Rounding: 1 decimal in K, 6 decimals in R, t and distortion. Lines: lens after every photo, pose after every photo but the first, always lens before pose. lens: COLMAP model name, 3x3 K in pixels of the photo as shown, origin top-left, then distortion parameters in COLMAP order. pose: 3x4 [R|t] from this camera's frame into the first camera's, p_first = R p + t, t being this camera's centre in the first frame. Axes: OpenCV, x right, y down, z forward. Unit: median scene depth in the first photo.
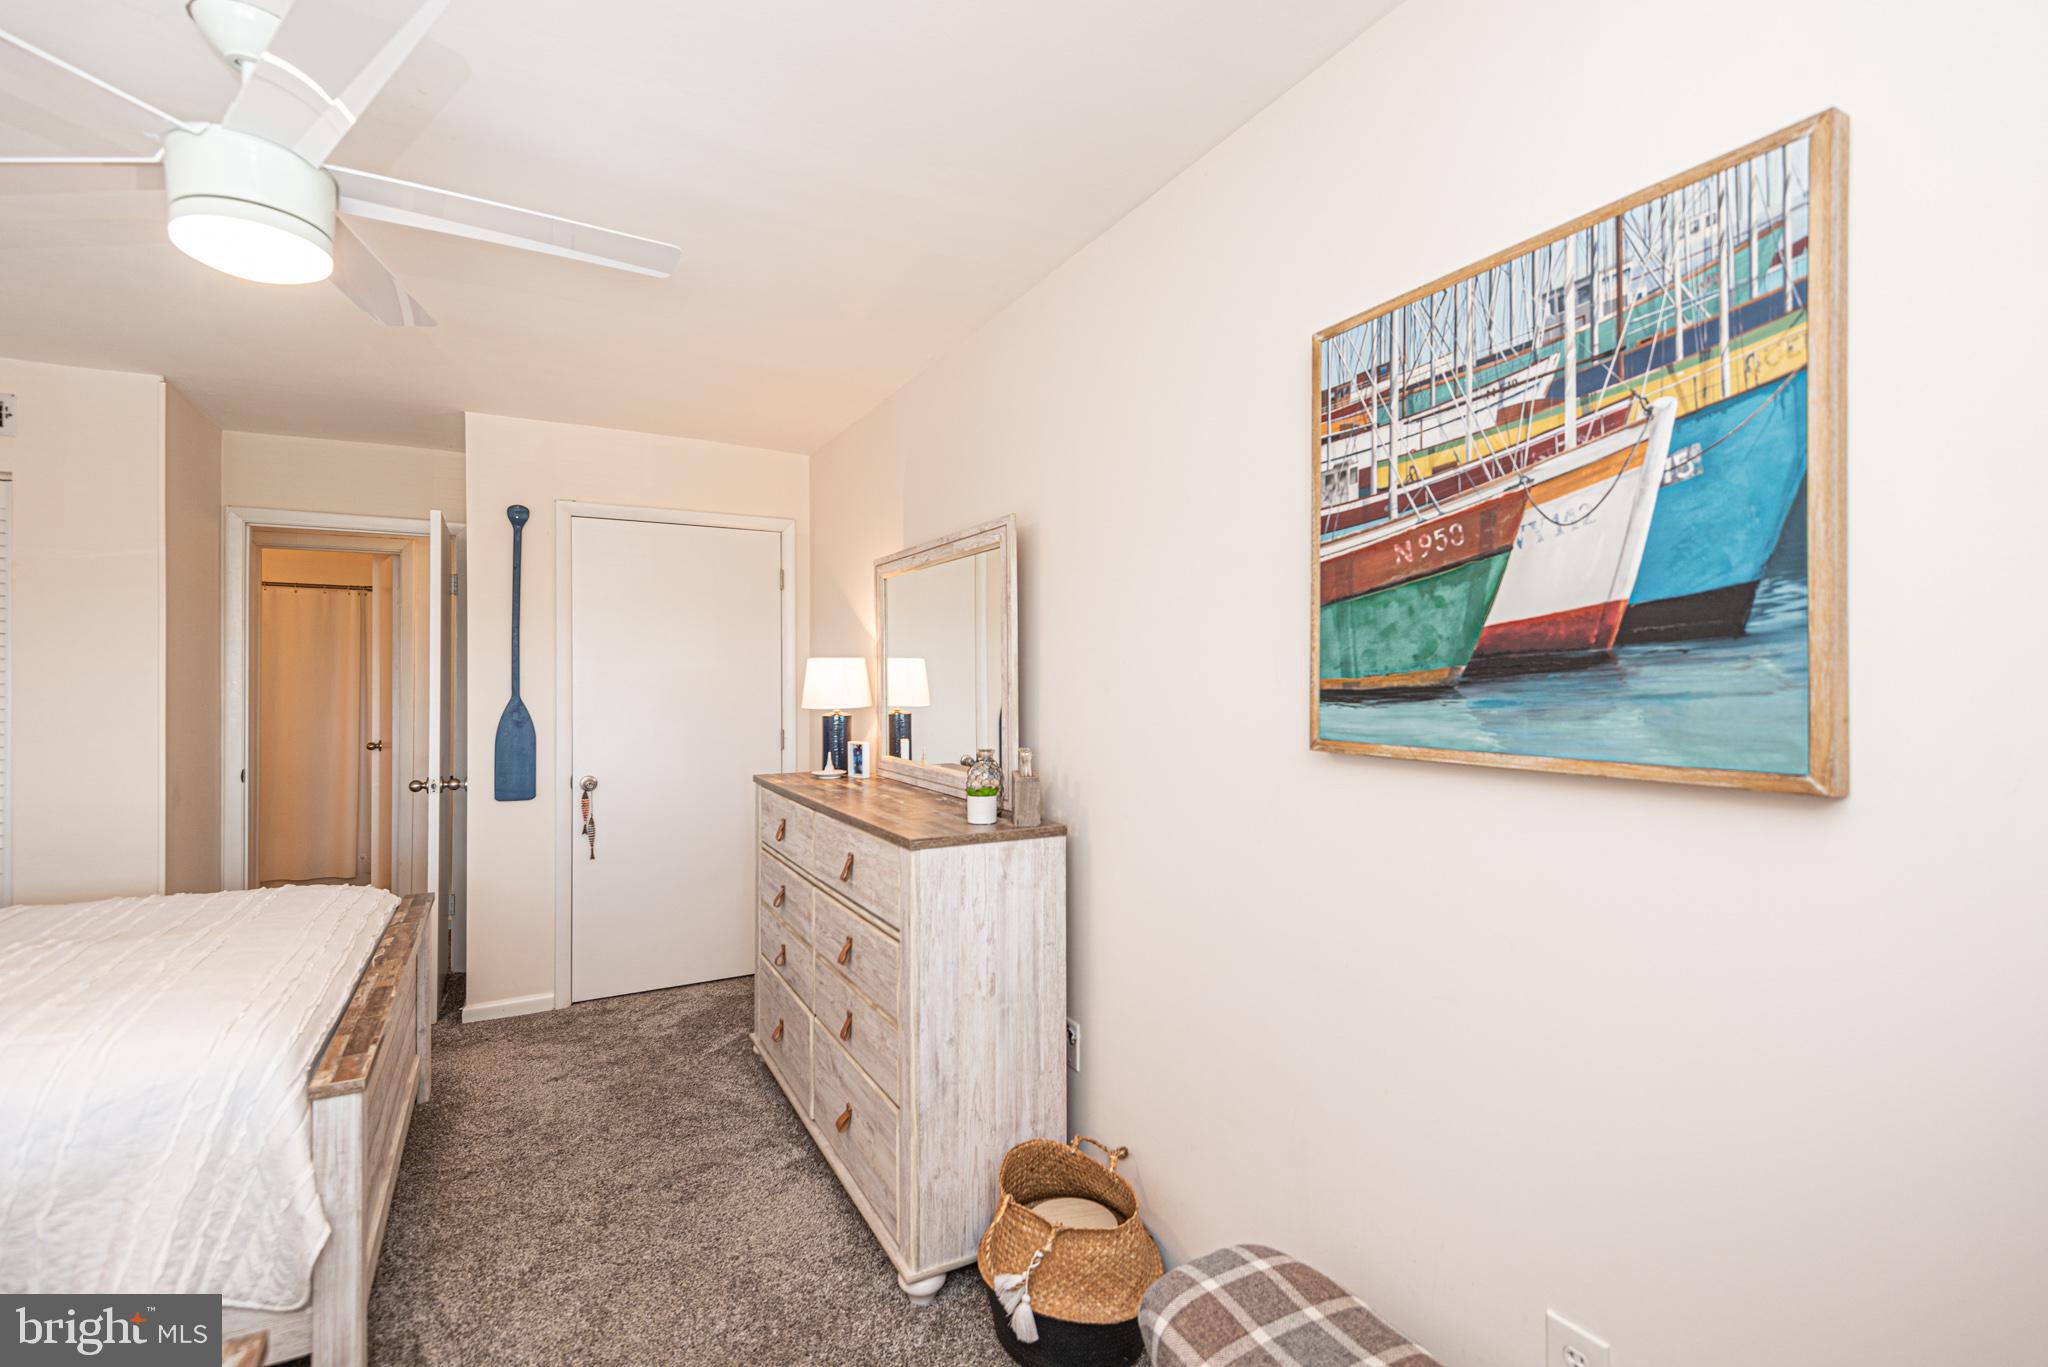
lens RADIAL K [[950.1, 0, 1042.1], [0, 950.1, 681.0], [0, 0, 1]] dist [0.023700, -0.009687]
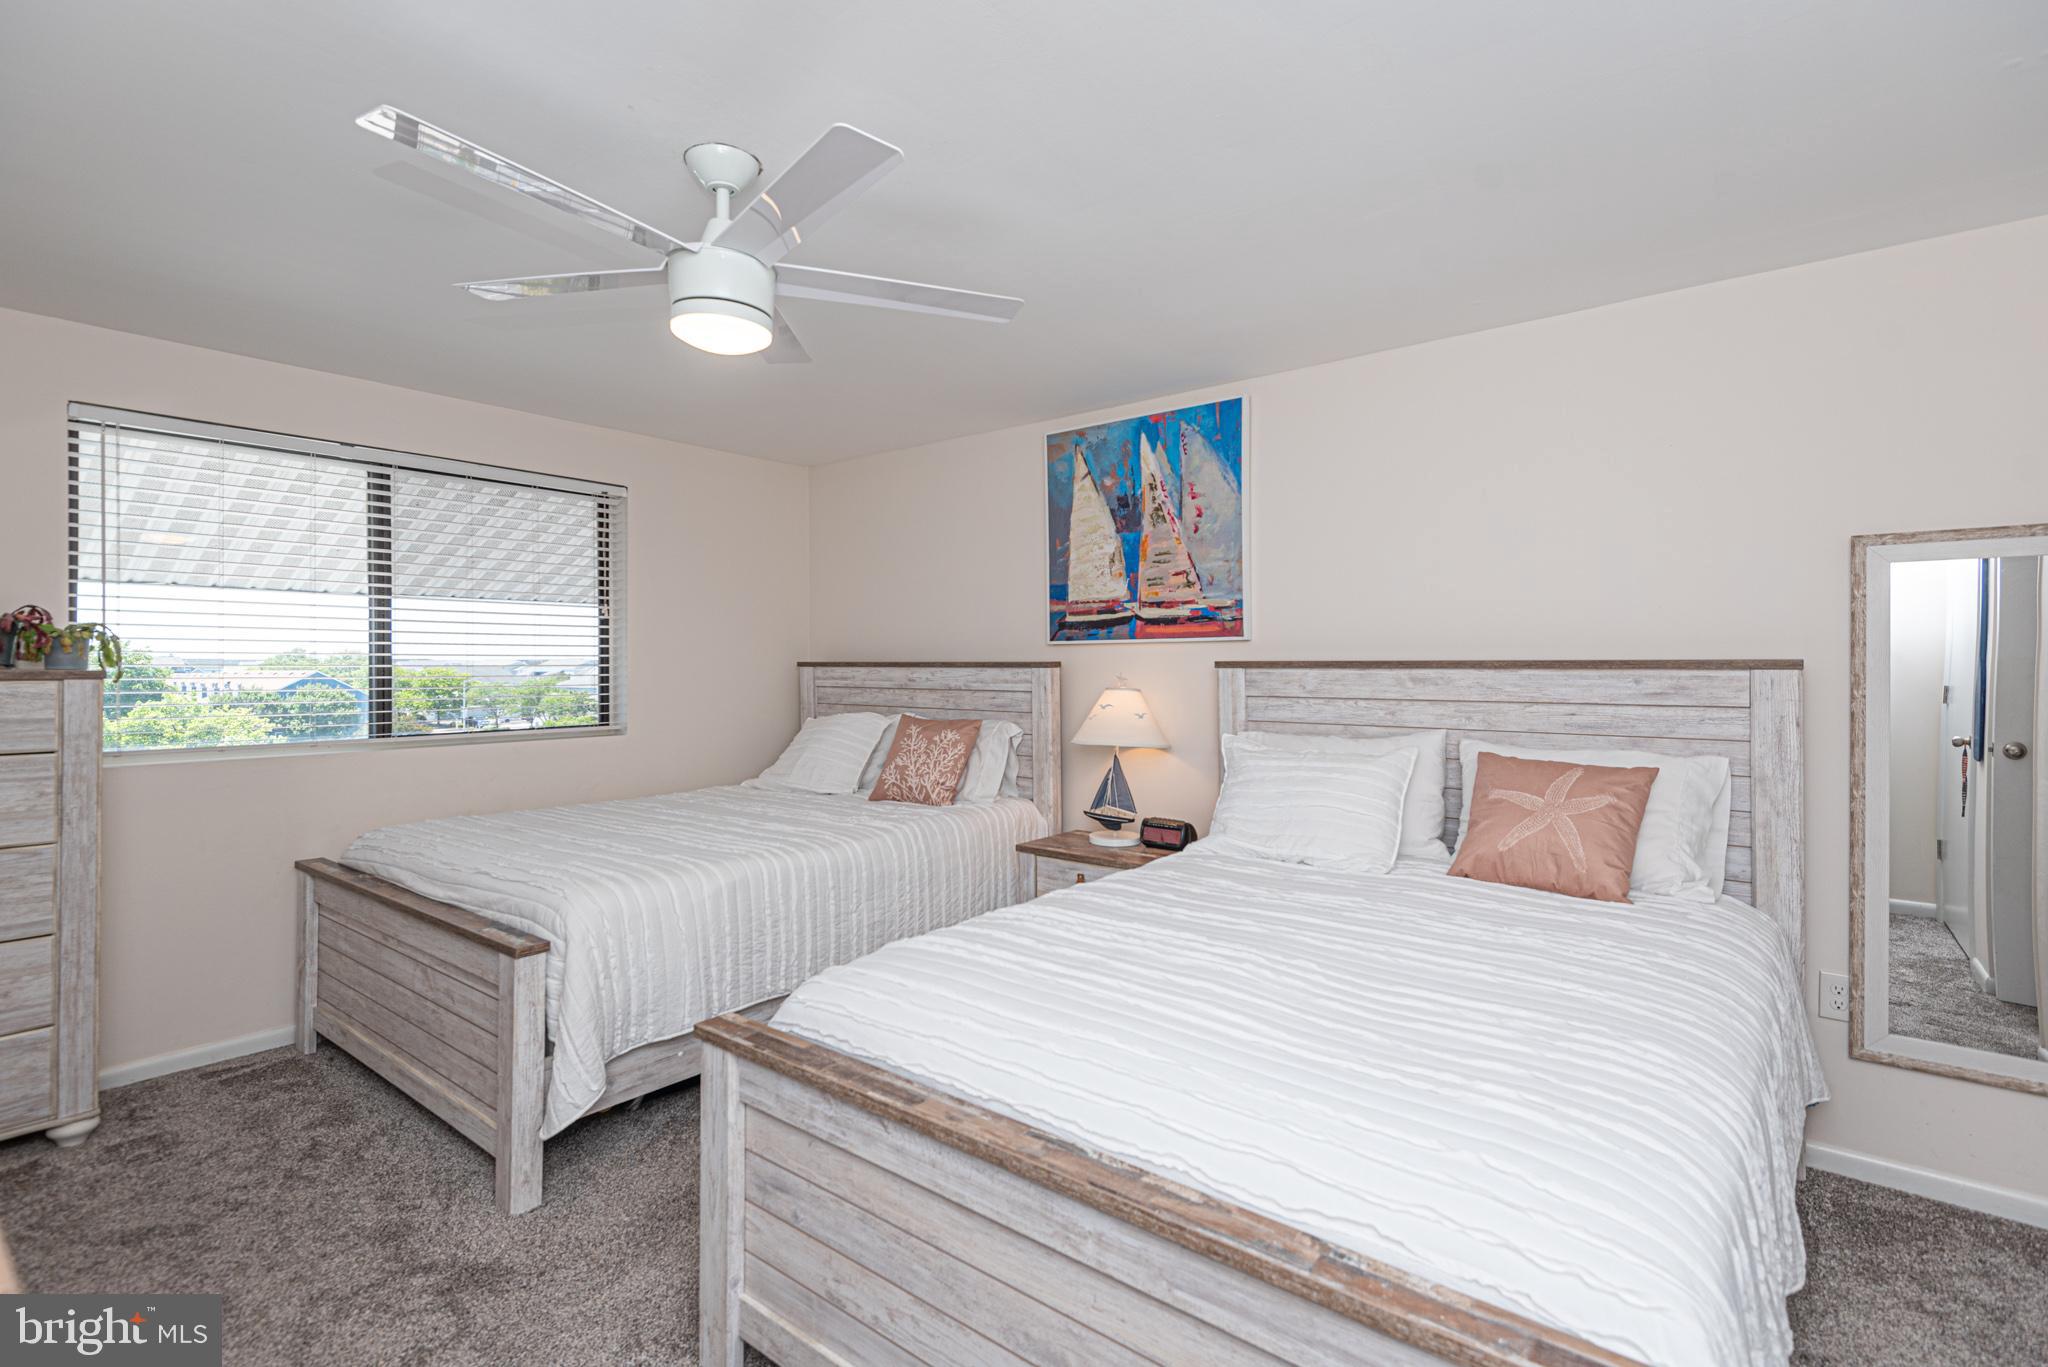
lens RADIAL K [[950.1, 0, 1015.9], [0, 950.1, 668.0], [0, 0, 1]] dist [0.023700, -0.009687]
pose [[-0.917228, -0.001564, -0.398360, -0.706816], [-0.002248, 0.999997, 0.001251, 0.007259], [0.398357, 0.002043, -0.917228, 2.464211]]
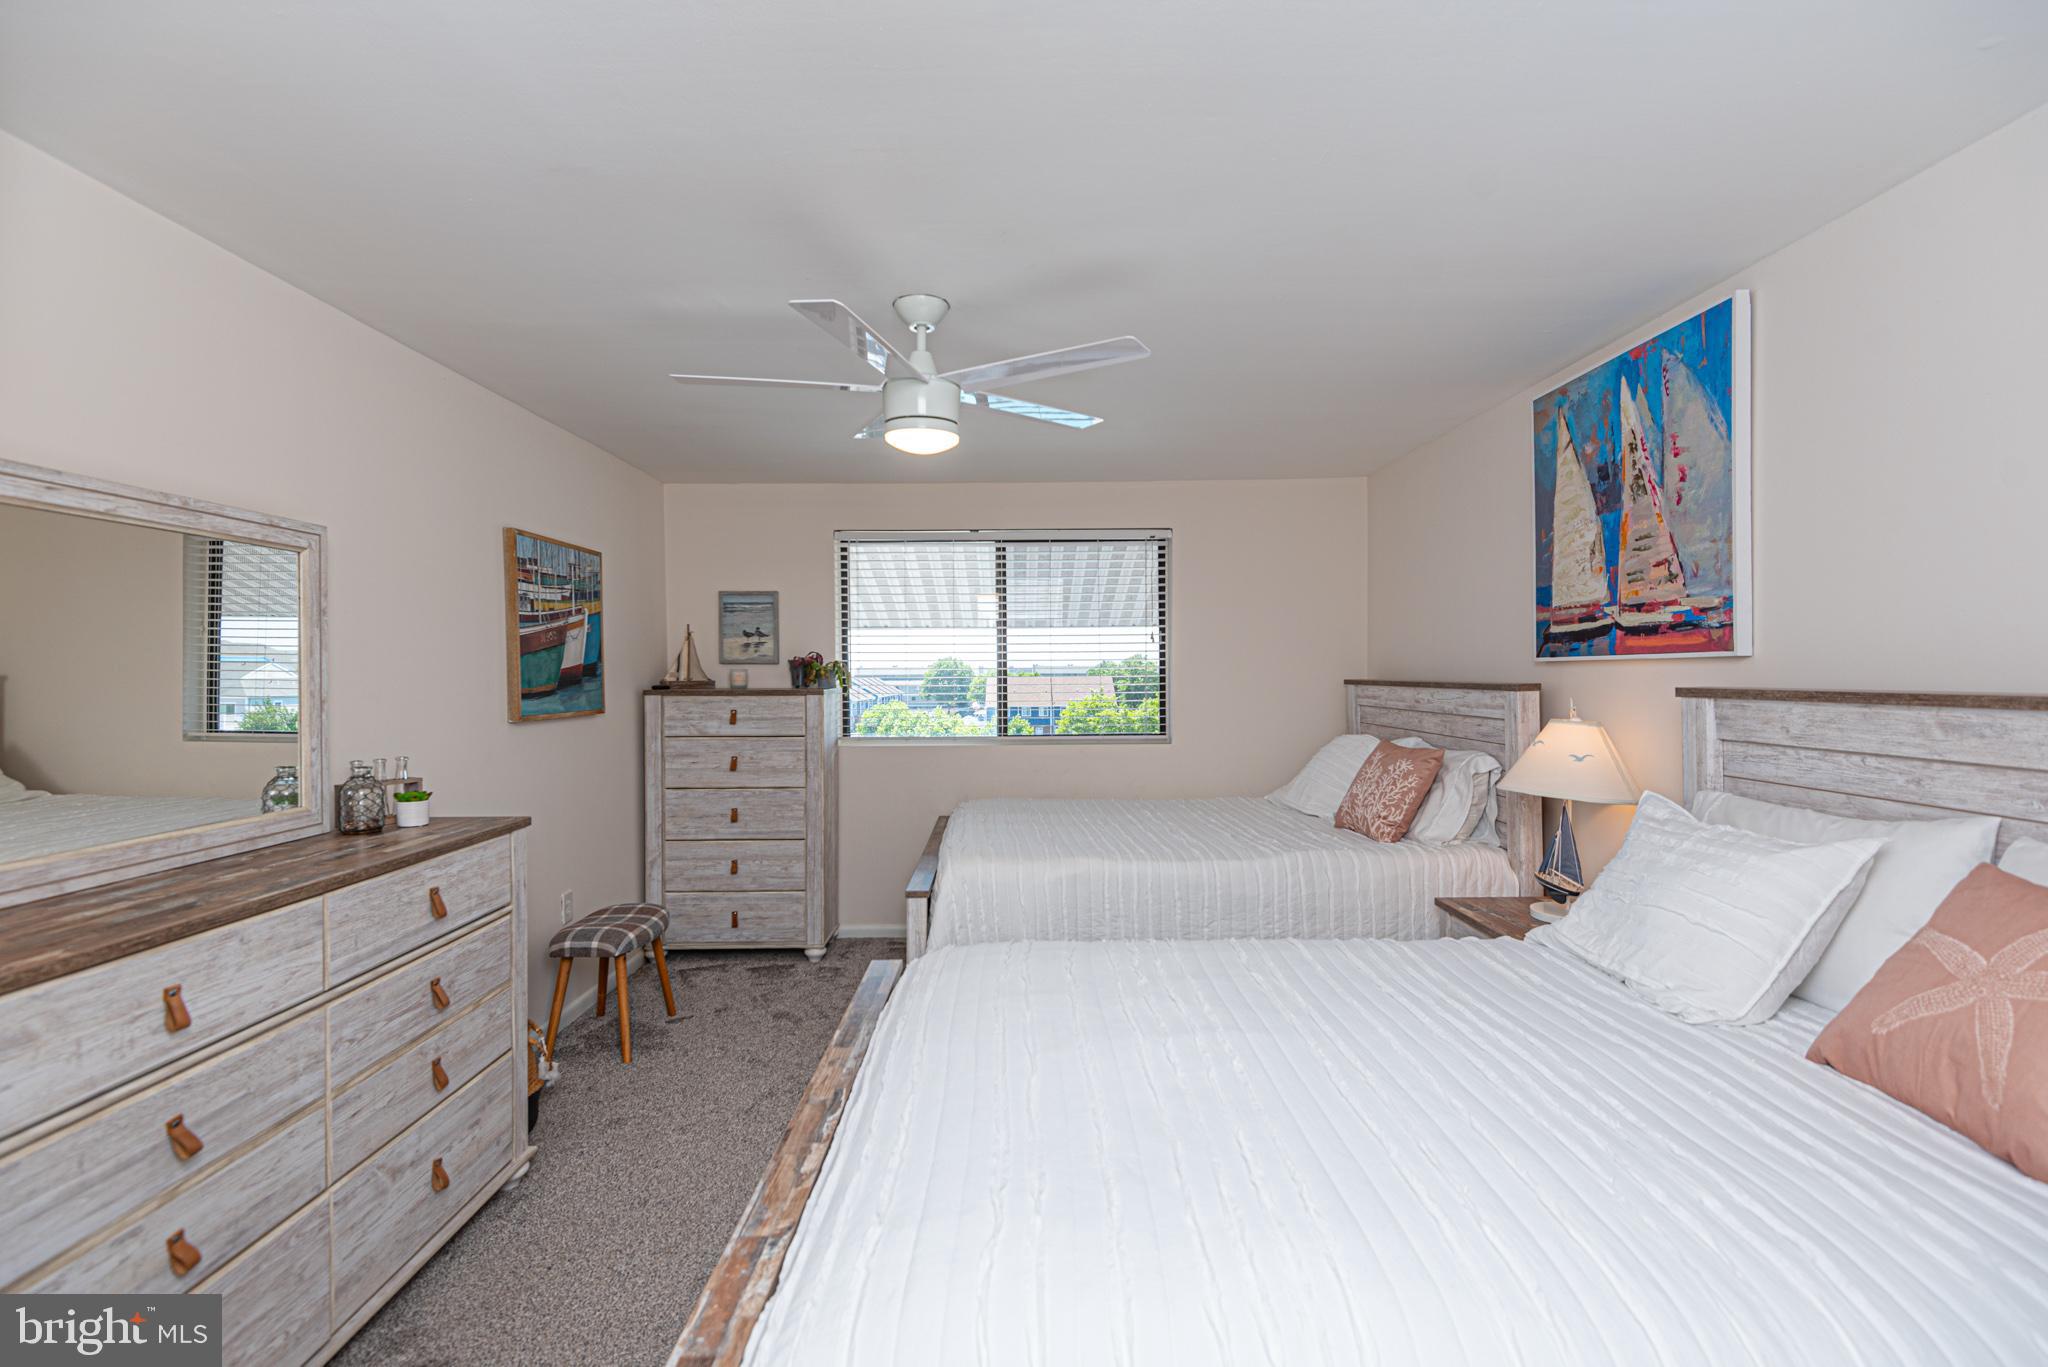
lens RADIAL K [[950.1, 0, 1014.4], [0, 950.1, 685.0], [0, 0, 1]] dist [0.023700, -0.009687]
pose [[-0.877836, -0.003057, 0.478952, -1.850426], [0.004541, 0.999882, 0.014704, -0.039875], [-0.478940, 0.015083, -0.877718, 2.513572]]
